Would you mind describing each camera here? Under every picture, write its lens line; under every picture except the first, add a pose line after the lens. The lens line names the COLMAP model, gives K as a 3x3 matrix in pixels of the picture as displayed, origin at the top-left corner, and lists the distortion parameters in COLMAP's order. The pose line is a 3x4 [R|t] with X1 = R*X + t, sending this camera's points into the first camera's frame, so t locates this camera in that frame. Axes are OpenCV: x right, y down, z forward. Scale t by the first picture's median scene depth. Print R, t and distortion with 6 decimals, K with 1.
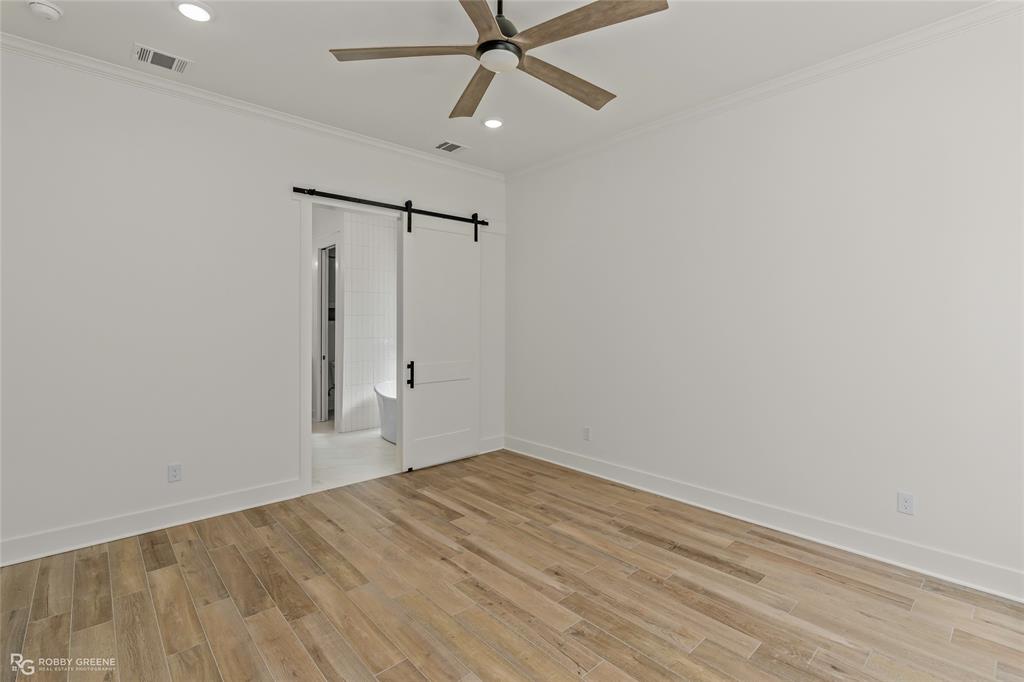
lens RADIAL K [[481.2, 0, 513.8], [0, 481.2, 321.6], [0, 0, 1]] dist [-0.001552, -0.000417]
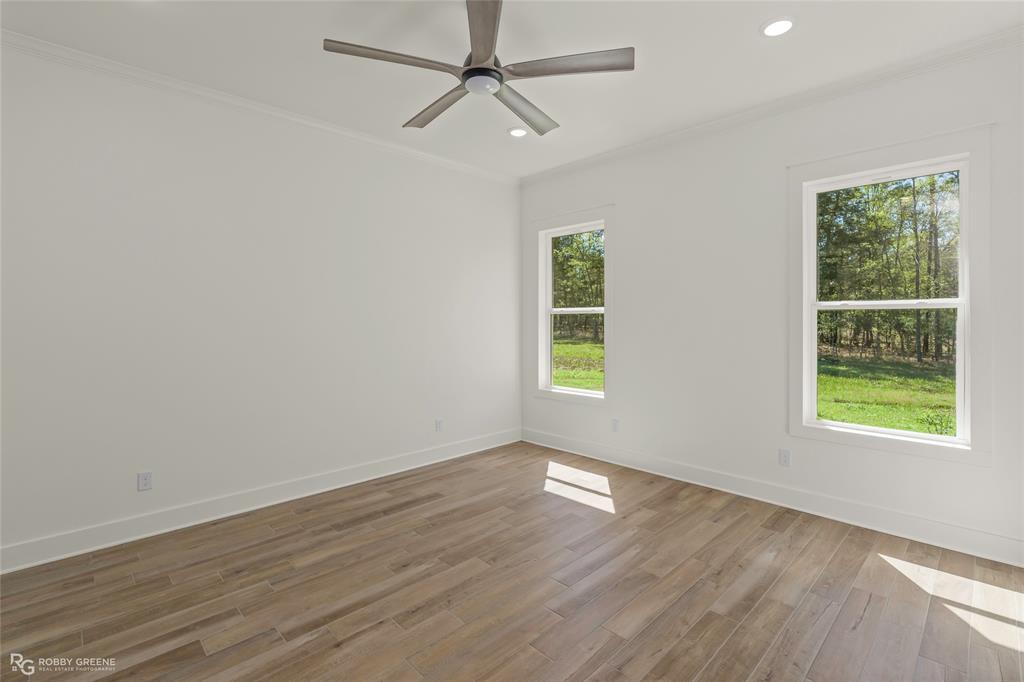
lens RADIAL K [[459.3, 0, 513.5], [0, 459.3, 325.1], [0, 0, 1]] dist [0.000780, 0.000271]
pose [[-0.034102, -0.007292, 0.999392, -0.811808], [-0.000670, 0.999973, 0.007274, -0.009276], [-0.999418, -0.000422, -0.034106, 0.703553]]
